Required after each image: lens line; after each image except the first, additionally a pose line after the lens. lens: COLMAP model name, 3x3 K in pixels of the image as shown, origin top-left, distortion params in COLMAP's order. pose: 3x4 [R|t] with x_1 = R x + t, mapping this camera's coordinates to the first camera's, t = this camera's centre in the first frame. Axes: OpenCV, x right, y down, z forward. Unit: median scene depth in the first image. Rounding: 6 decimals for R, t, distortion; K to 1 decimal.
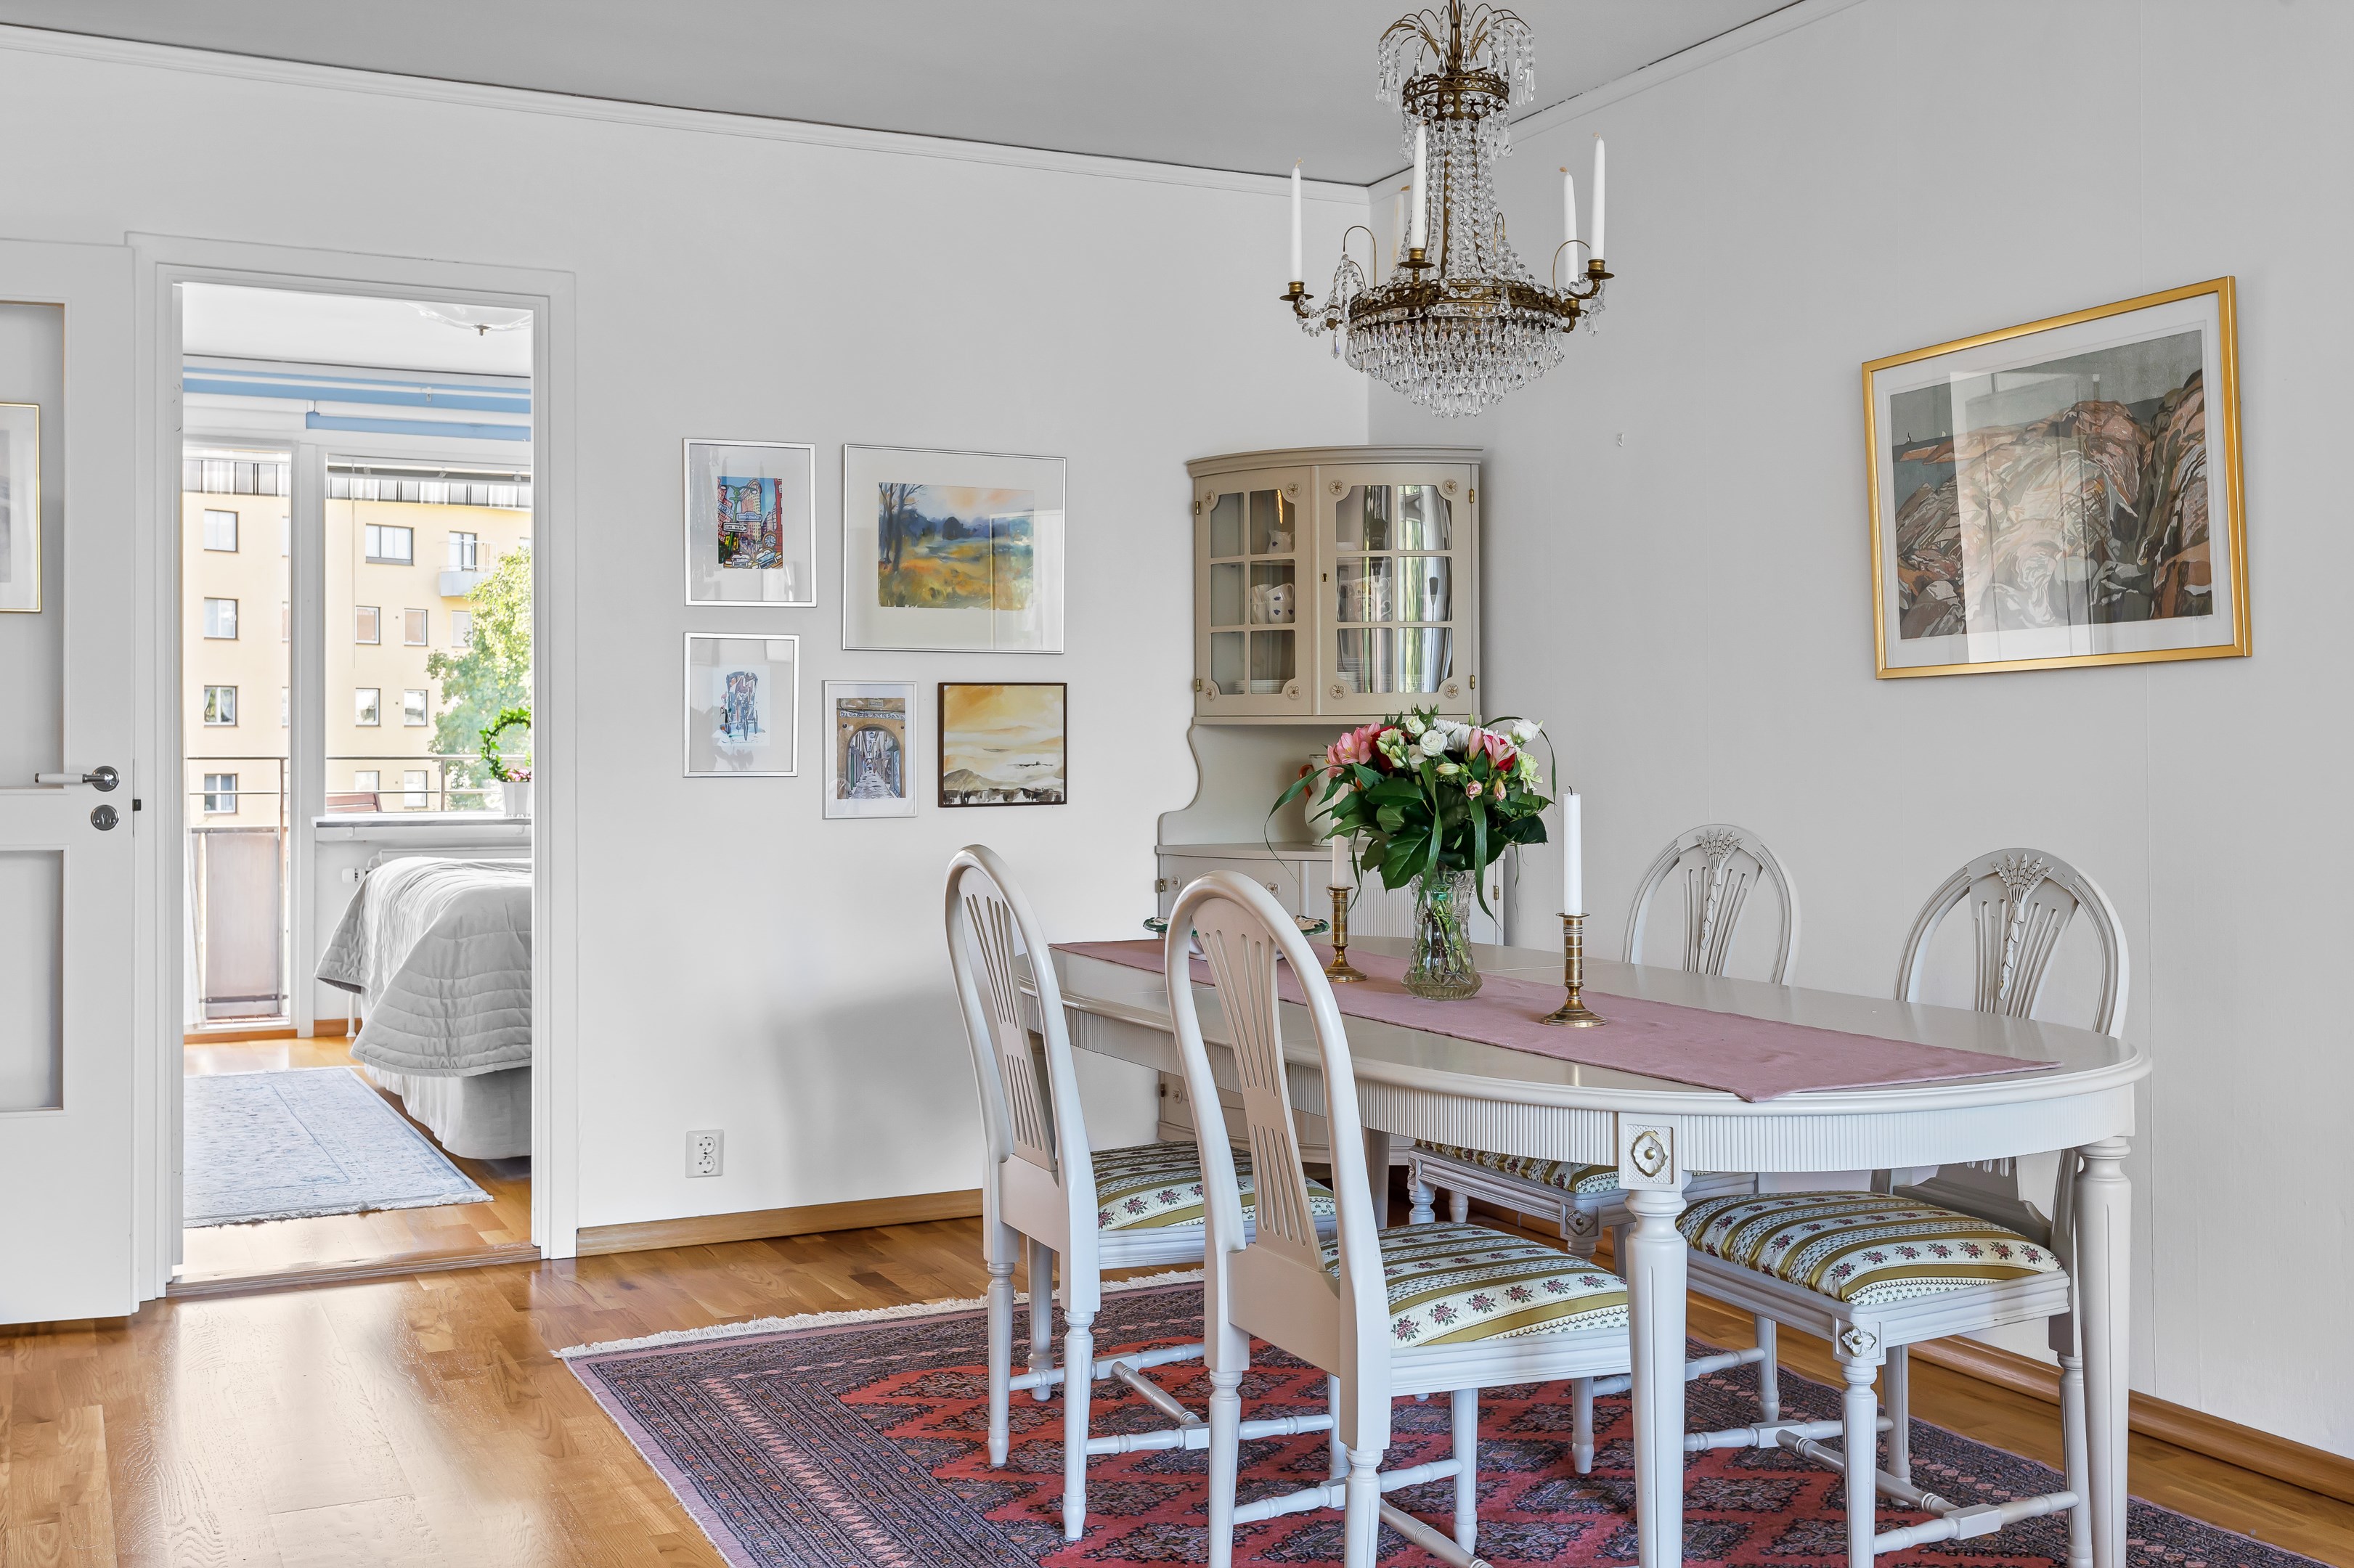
lens RADIAL K [[2318.0, 0, 1179.8], [0, 2318.0, 780.3], [0, 0, 1]] dist [0.015150, 0.000000]
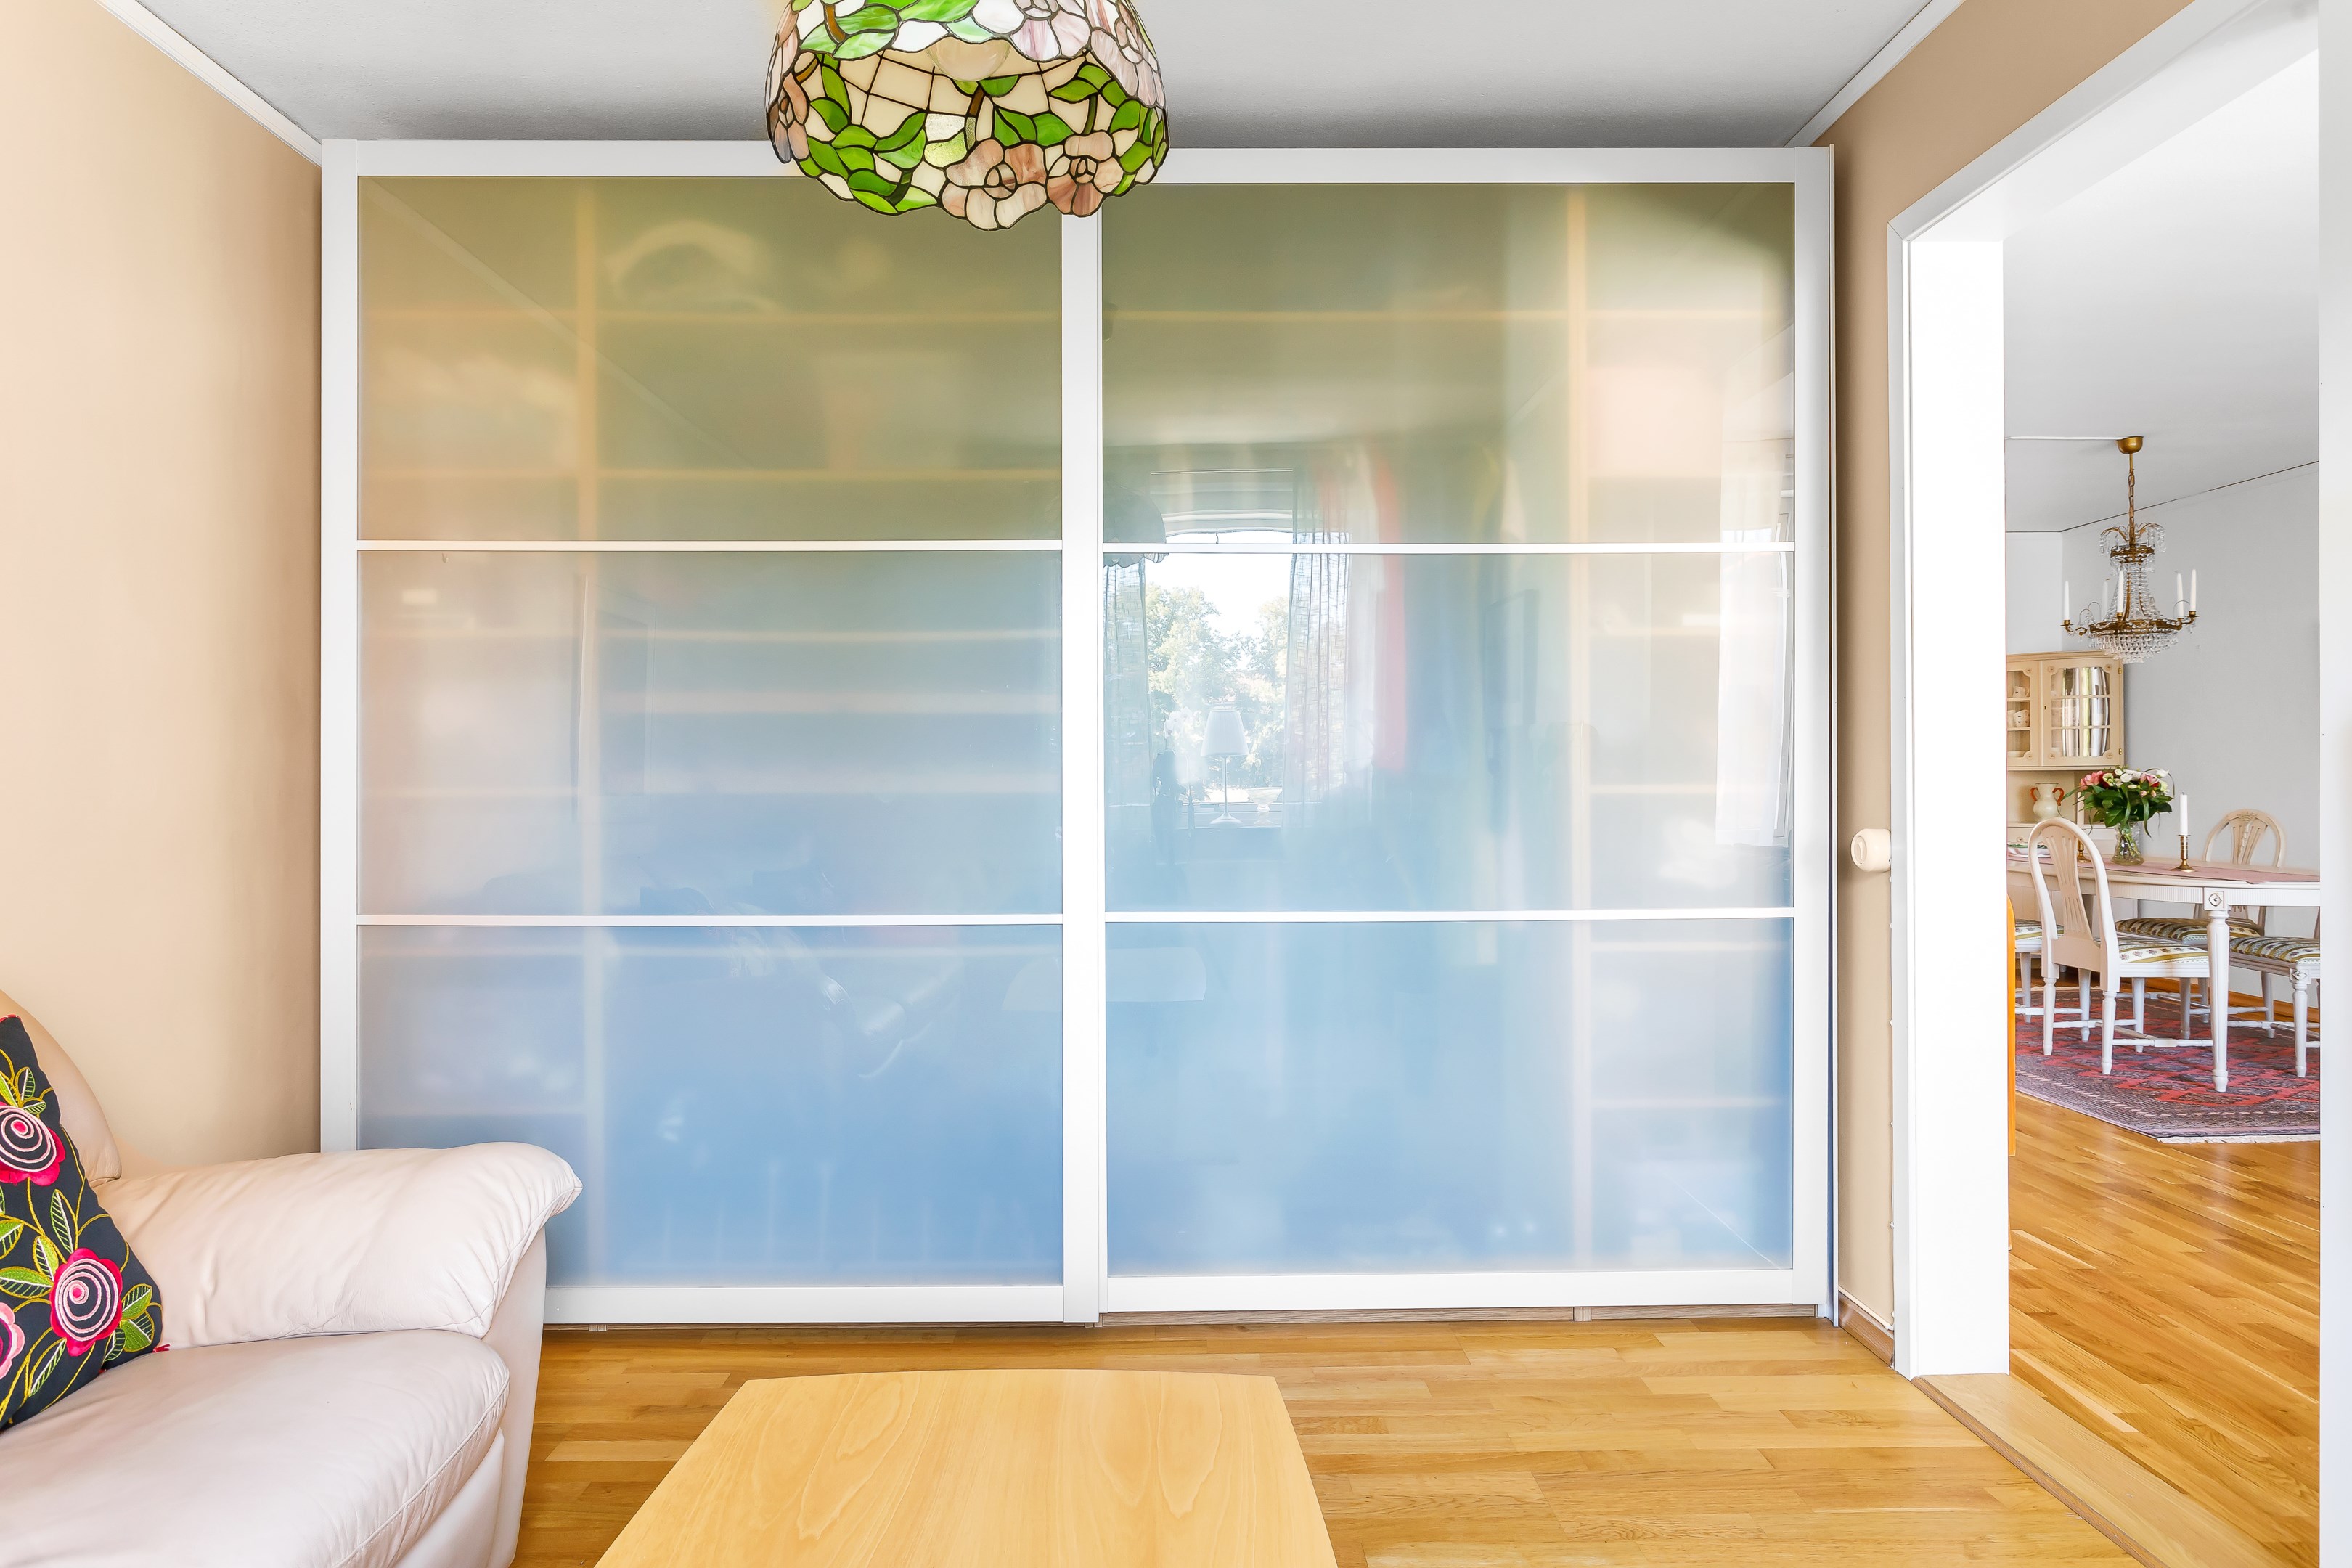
lens RADIAL K [[1416.9, 0, 1174.0], [0, 1416.9, 785.5], [0, 0, 1]] dist [0.001180, 0.001448]
pose [[0.908013, 0.001026, -0.418942, -0.233094], [-0.006288, 0.999918, -0.011180, 0.021259], [0.418896, 0.012786, 0.907944, -1.139554]]
